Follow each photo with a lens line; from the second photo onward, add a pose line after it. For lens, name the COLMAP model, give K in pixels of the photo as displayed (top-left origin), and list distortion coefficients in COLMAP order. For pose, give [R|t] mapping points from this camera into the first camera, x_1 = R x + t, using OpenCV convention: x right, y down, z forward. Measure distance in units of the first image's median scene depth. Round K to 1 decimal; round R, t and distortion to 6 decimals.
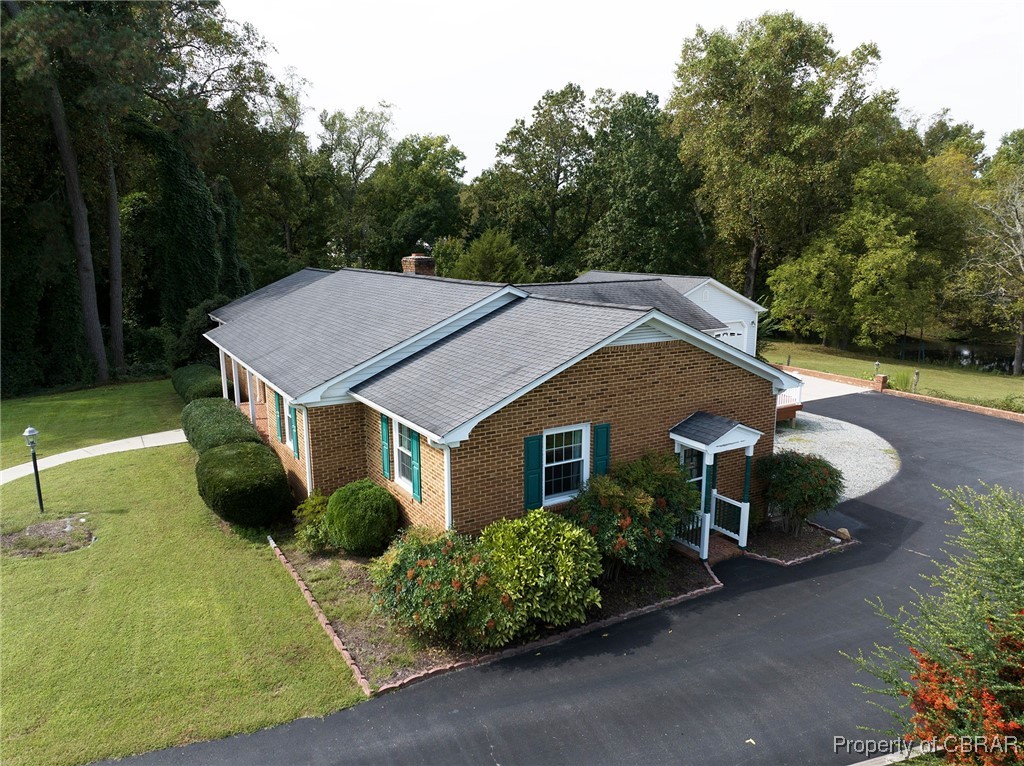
lens RADIAL K [[718.7, 0, 514.6], [0, 718.7, 382.4], [0, 0, 1]] dist [-0.049600, 0.017253]
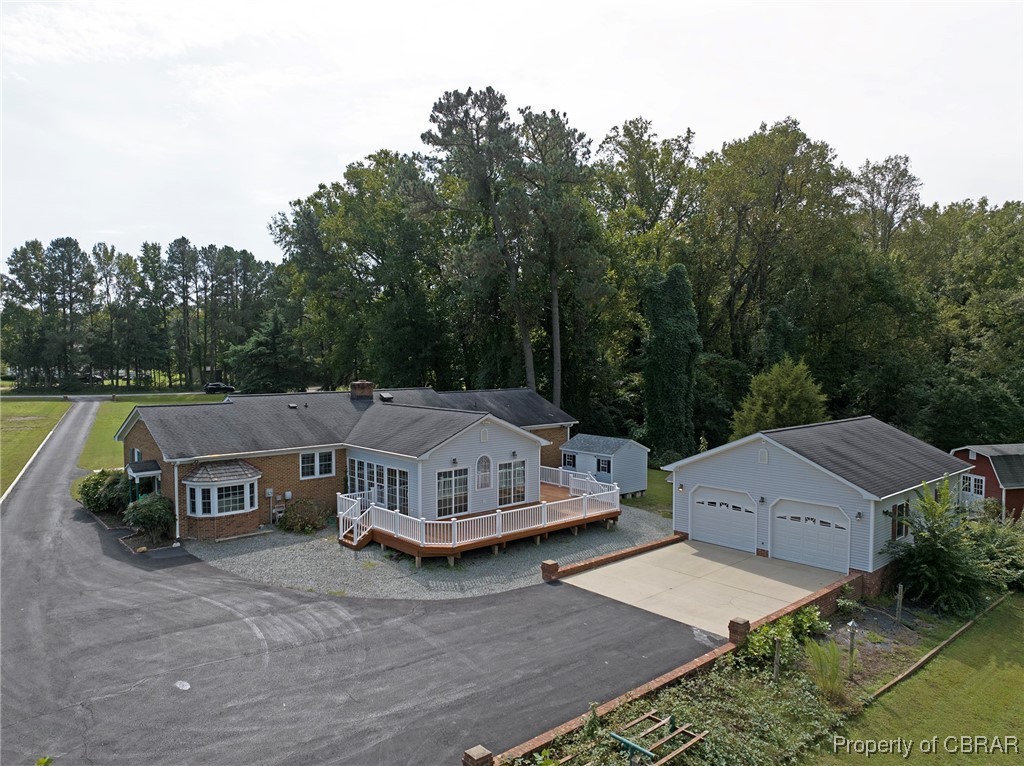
lens RADIAL K [[718.7, 0, 513.1], [0, 718.7, 379.6], [0, 0, 1]] dist [-0.049600, 0.017253]
pose [[0.177376, 0.040632, -0.983304, 0.390763], [-0.193346, 0.981114, 0.005664, -0.063680], [0.964964, 0.189113, 0.181882, 0.252196]]
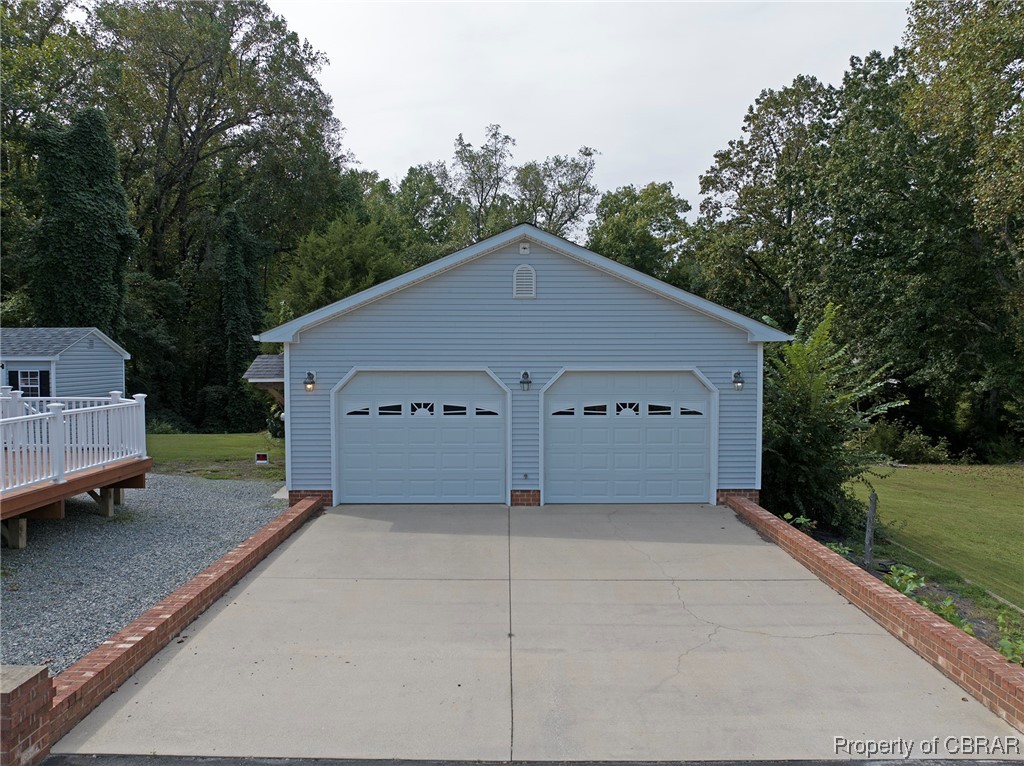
lens RADIAL K [[718.7, 0, 510.0], [0, 718.7, 380.8], [0, 0, 1]] dist [-0.049600, 0.017253]
pose [[0.858004, 0.024514, -0.513058, 0.179698], [-0.103405, 0.986654, -0.125785, -0.014141], [0.503127, 0.160977, 0.849088, 0.301856]]
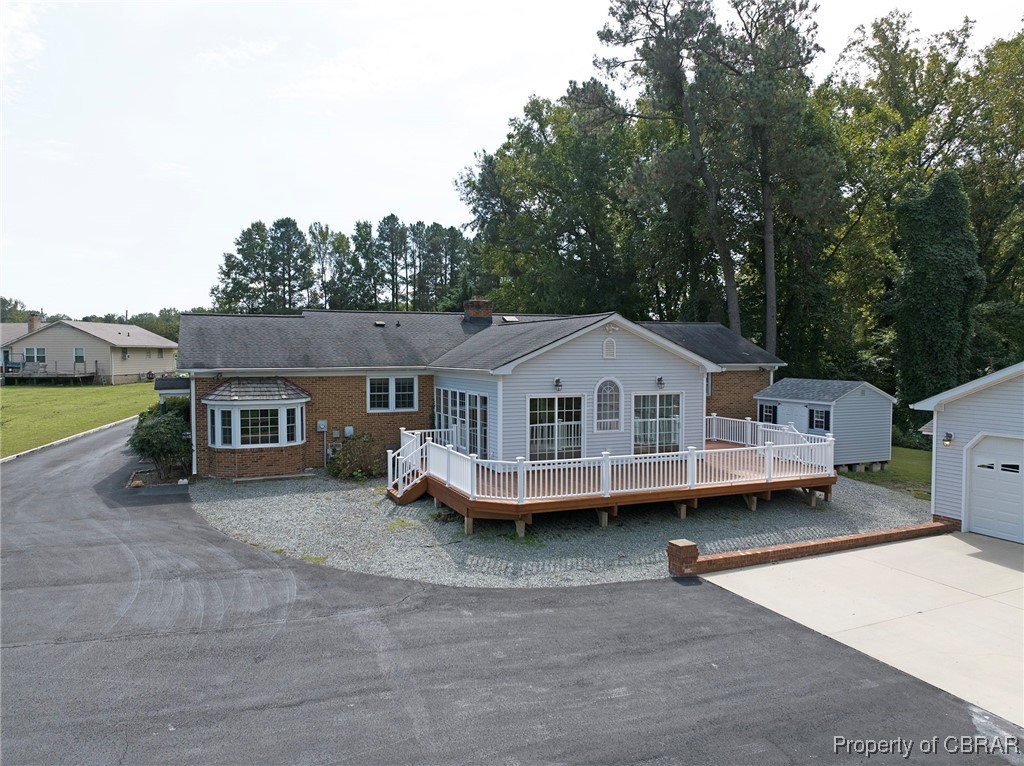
lens RADIAL K [[718.7, 0, 512.1], [0, 718.7, 381.1], [0, 0, 1]] dist [-0.049600, 0.017253]
pose [[-0.148906, 0.042471, -0.987939, 0.279910], [-0.192641, 0.978690, 0.071109, -0.033515], [0.969905, 0.200906, -0.137551, 0.308727]]
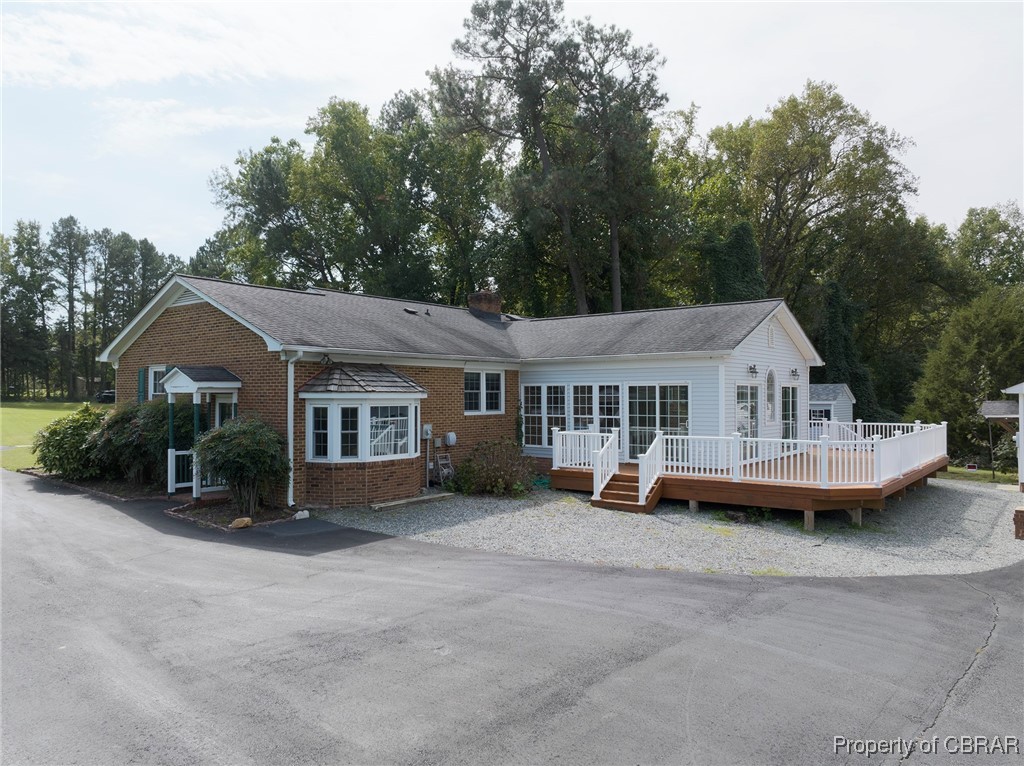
lens RADIAL K [[718.7, 0, 513.5], [0, 718.7, 380.9], [0, 0, 1]] dist [-0.049600, 0.017253]
pose [[0.347545, -0.016789, -0.937513, 0.228621], [-0.183862, 0.979209, -0.085695, 0.011423], [0.919460, 0.202156, 0.337232, 0.167084]]
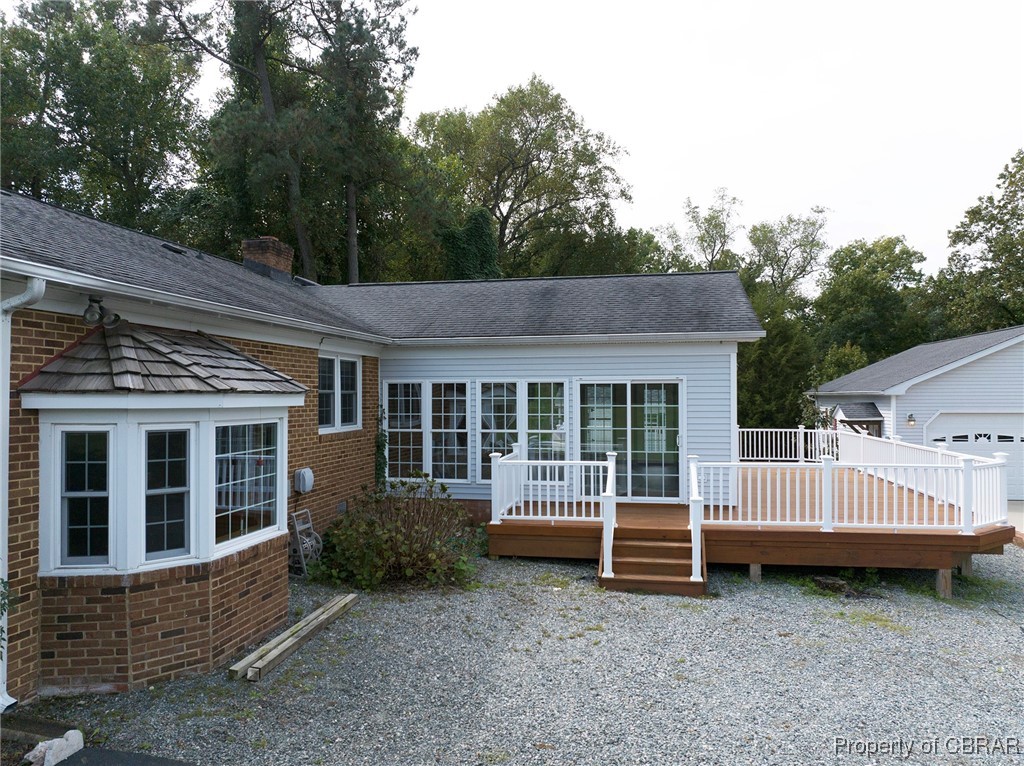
lens RADIAL K [[718.7, 0, 509.6], [0, 718.7, 384.1], [0, 0, 1]] dist [-0.049600, 0.017253]
pose [[0.738208, -0.010080, -0.674498, 0.131371], [-0.131945, 0.978417, -0.159030, 0.012277], [0.661544, 0.206394, 0.720945, 0.161897]]
